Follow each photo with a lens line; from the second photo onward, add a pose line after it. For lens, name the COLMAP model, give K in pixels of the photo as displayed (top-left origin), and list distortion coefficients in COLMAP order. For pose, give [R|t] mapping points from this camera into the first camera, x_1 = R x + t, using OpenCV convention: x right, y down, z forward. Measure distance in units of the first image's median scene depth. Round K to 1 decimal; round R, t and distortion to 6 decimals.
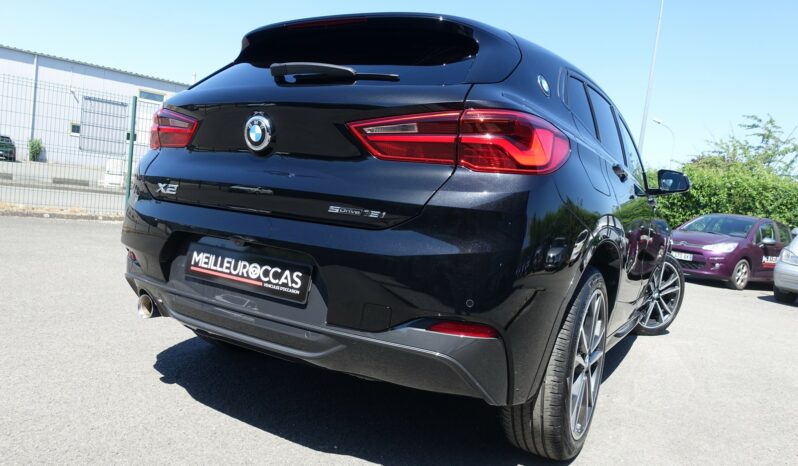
lens RADIAL K [[550.7, 0, 392.3], [0, 550.7, 241.9], [0, 0, 1]] dist [-0.010094, -0.001100]
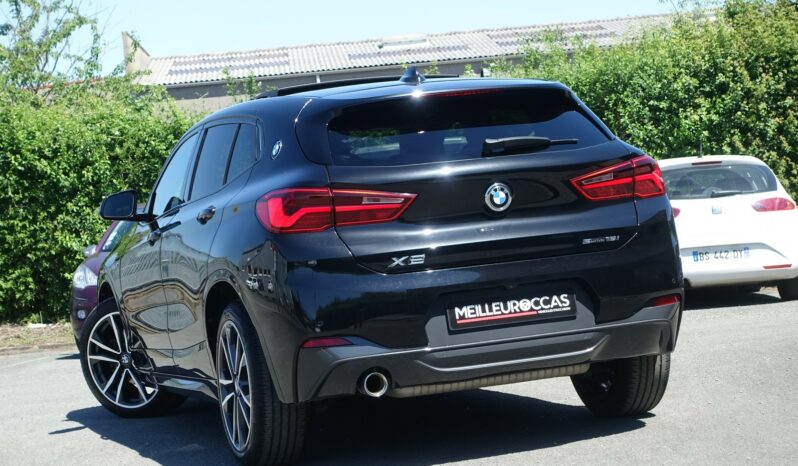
lens RADIAL K [[1817.1, 0, 399.2], [0, 1817.1, 233.2], [0, 0, 1]] dist [-0.248911, 0.000000]
pose [[0.650147, -0.180176, 0.738137, -3.310892], [0.225458, 0.973470, 0.039038, -0.318117], [-0.725588, 0.141038, 0.673521, -1.529046]]
